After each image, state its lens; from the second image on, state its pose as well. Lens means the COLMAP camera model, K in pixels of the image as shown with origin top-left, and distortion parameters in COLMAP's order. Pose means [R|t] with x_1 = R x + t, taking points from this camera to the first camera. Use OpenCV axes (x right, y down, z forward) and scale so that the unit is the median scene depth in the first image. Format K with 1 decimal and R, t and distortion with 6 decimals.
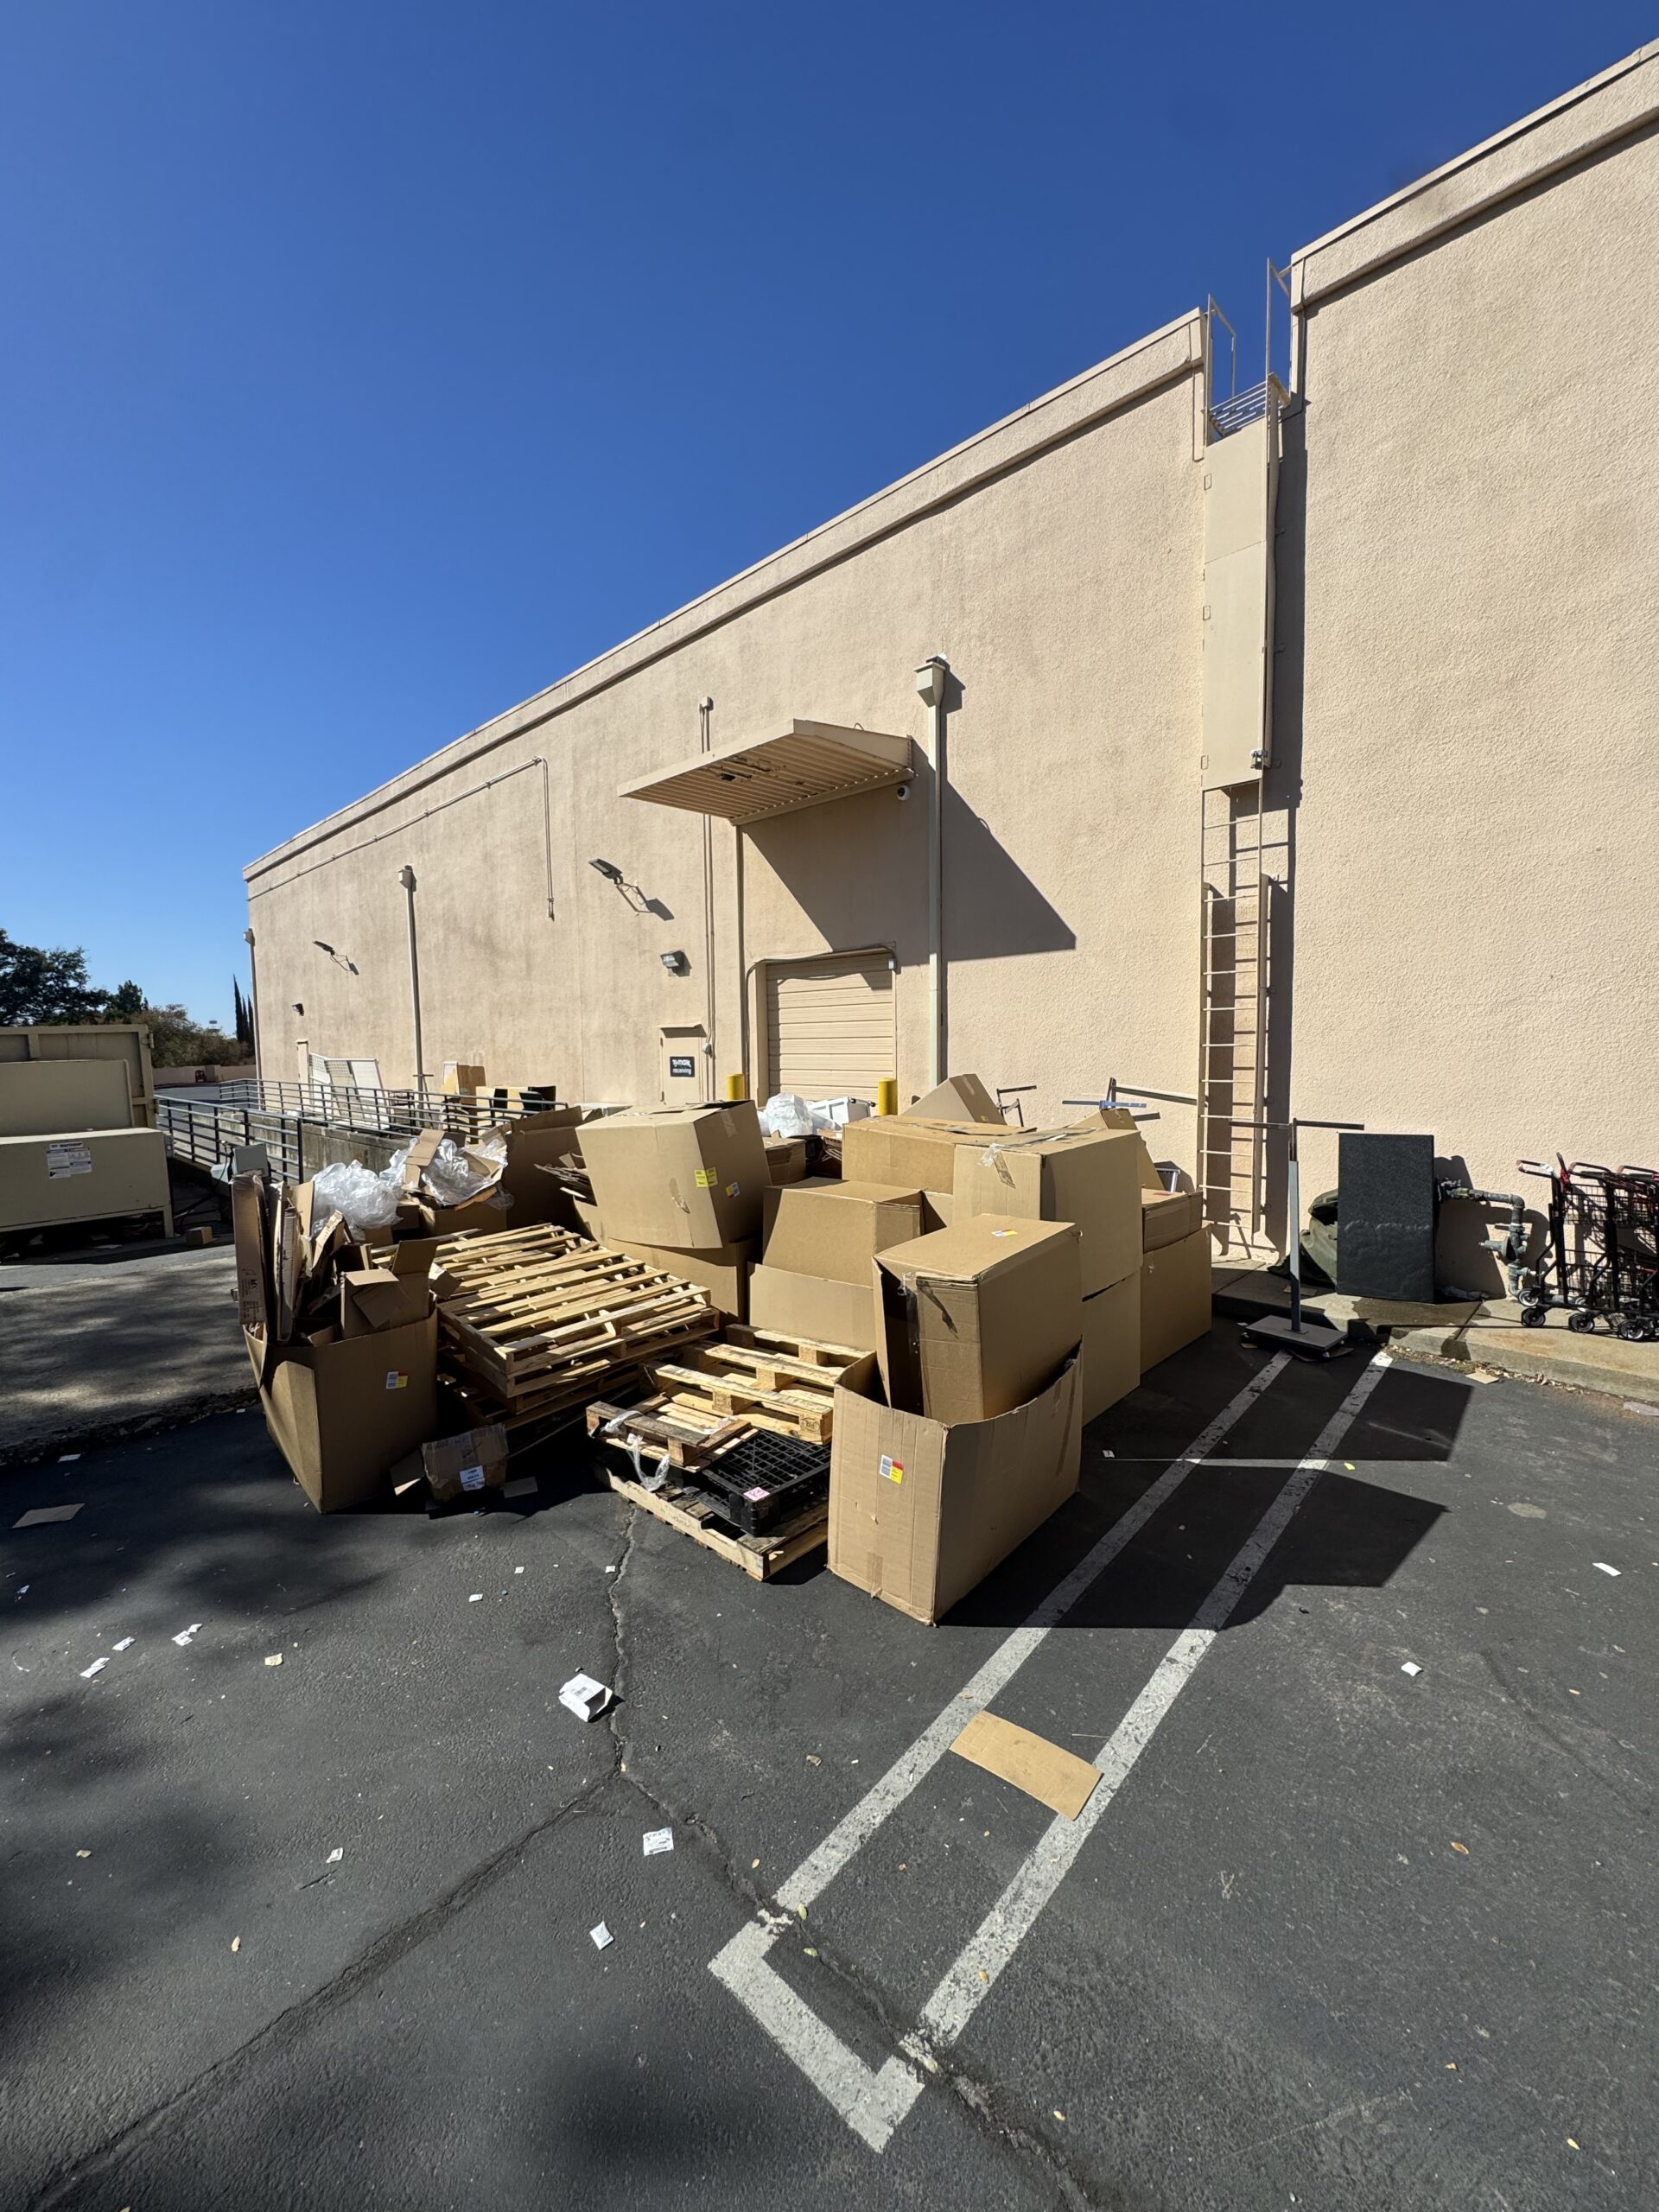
lens RADIAL K [[885.2, 0, 829.7], [0, 885.2, 1110.9], [0, 0, 1]] dist [-0.002976, -0.000631]
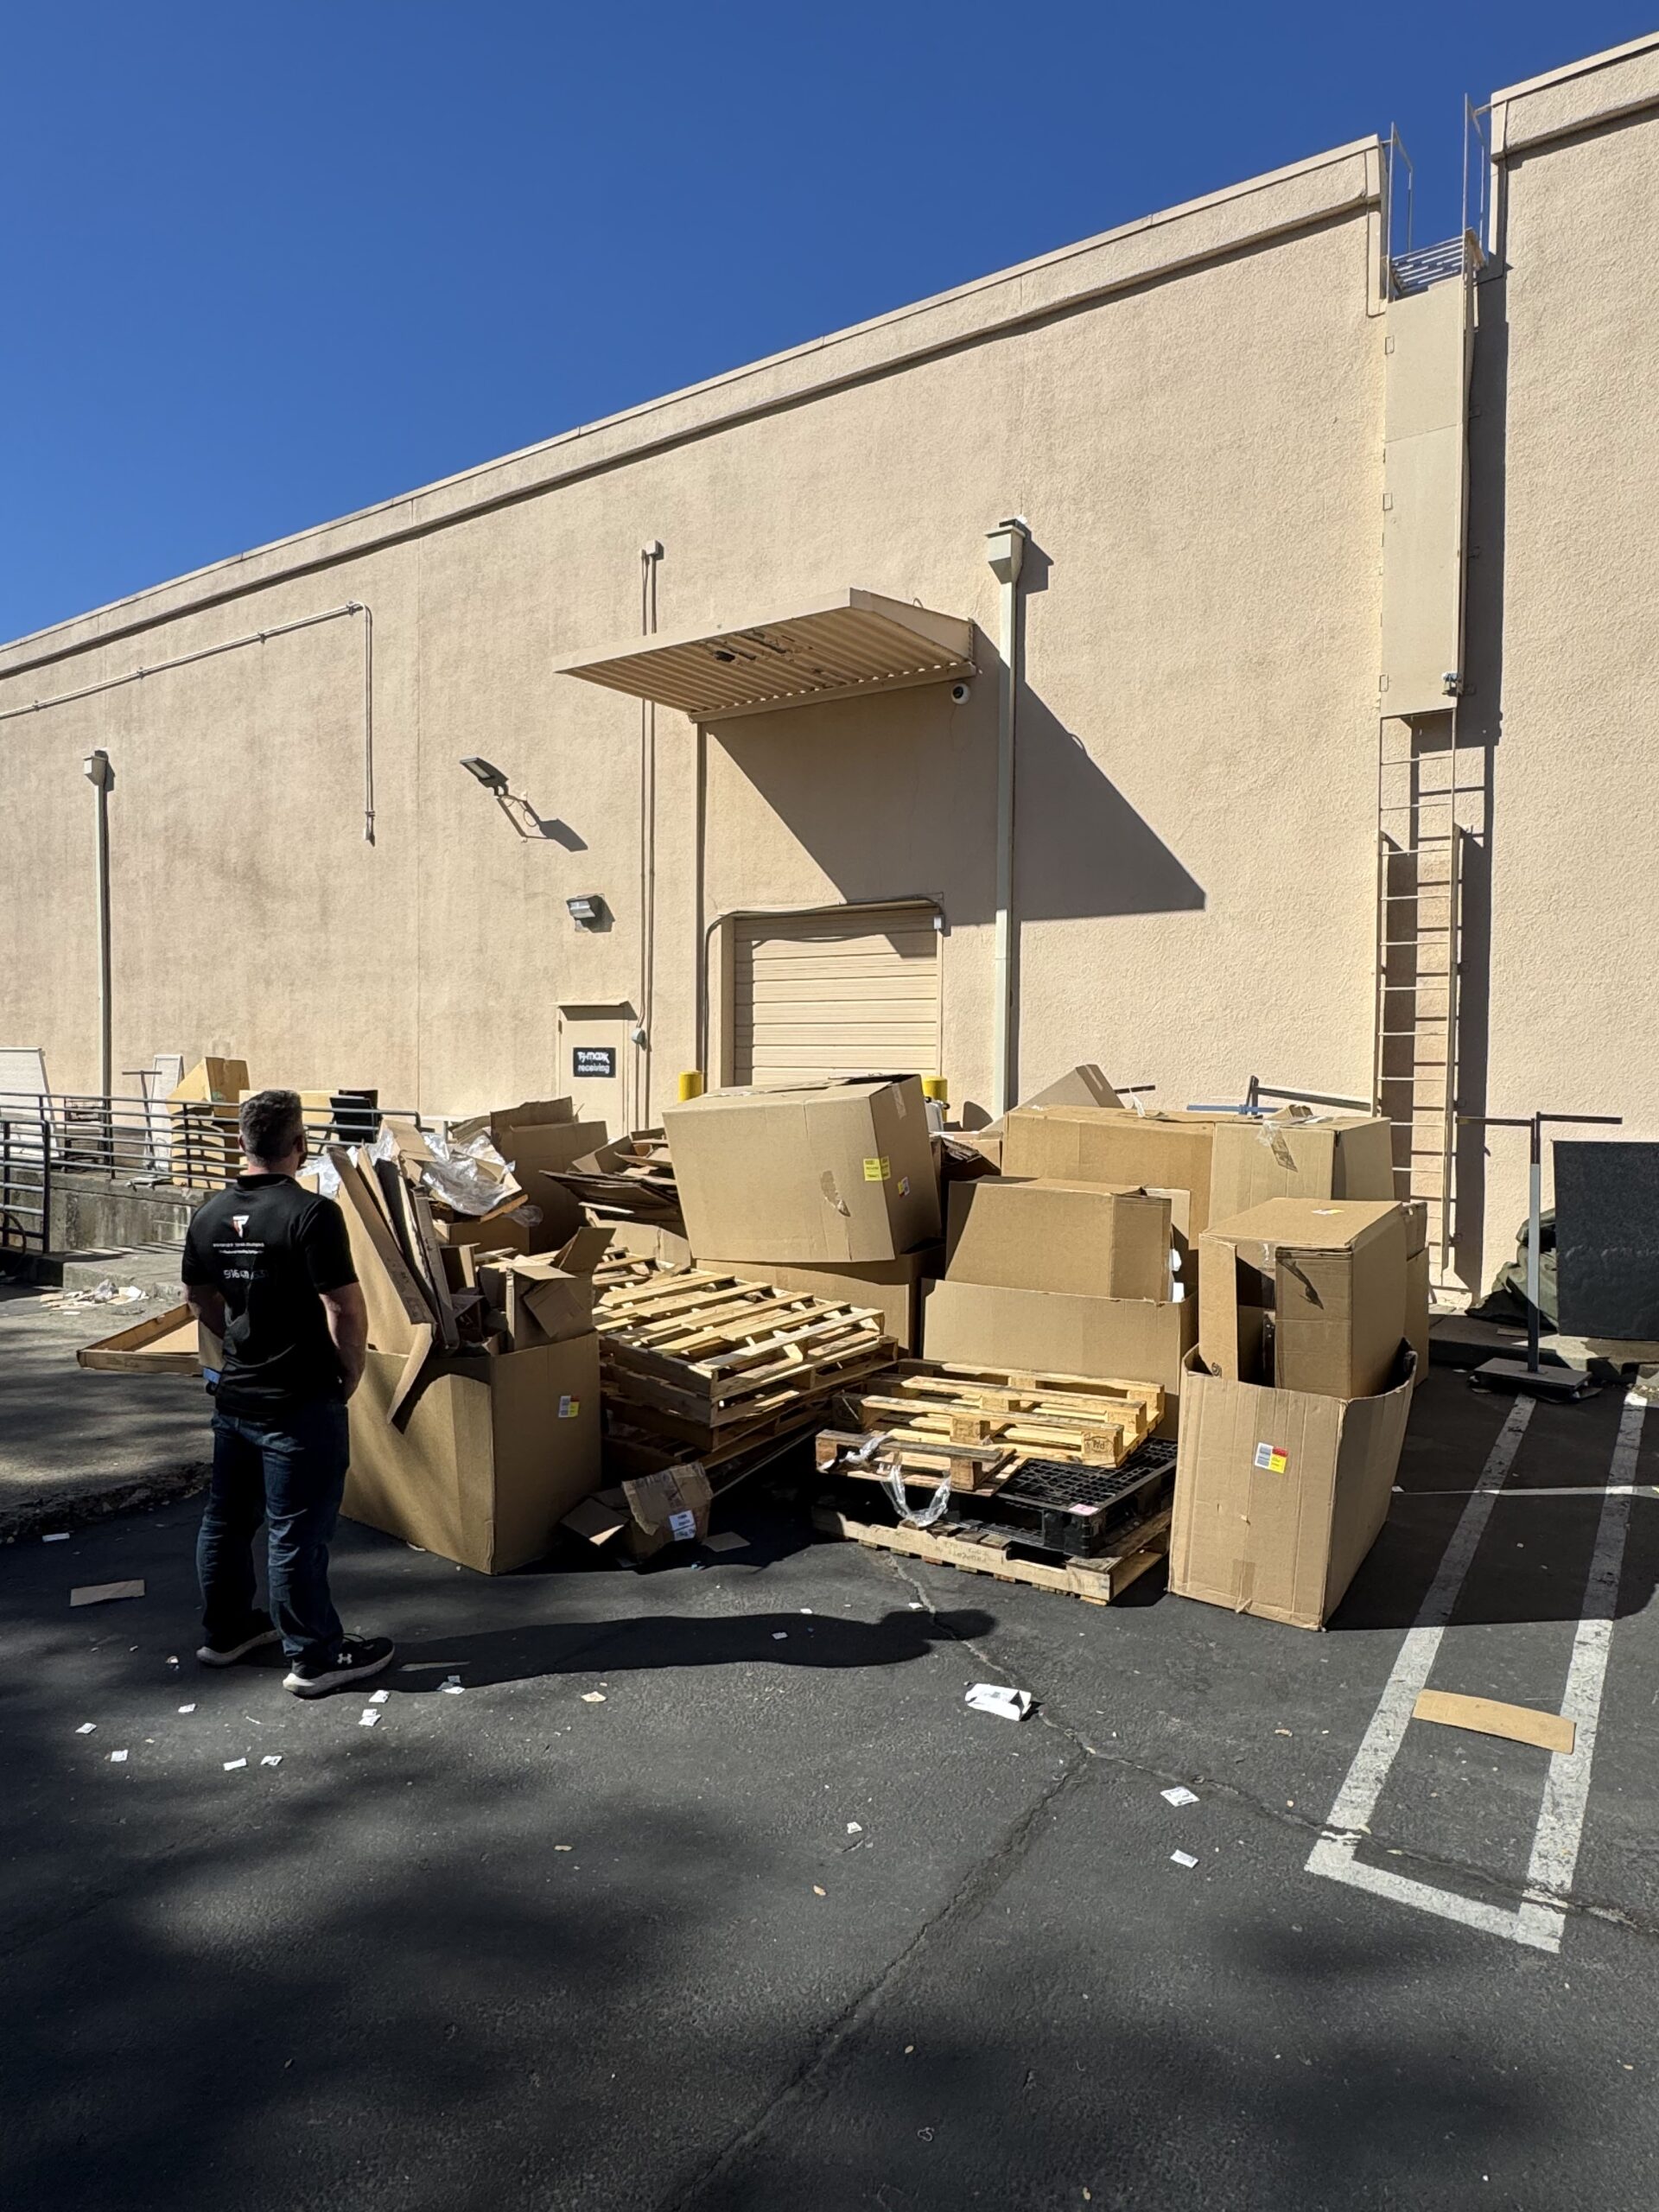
lens RADIAL K [[1357.0, 0, 835.3], [0, 1357.0, 1112.8], [0, 0, 1]] dist [-0.006712, 0.002628]
pose [[0.987816, 0.017163, 0.154674, -0.220944], [-0.011178, 0.999158, -0.039484, 0.044730], [-0.155222, 0.037274, 0.987176, -0.110297]]
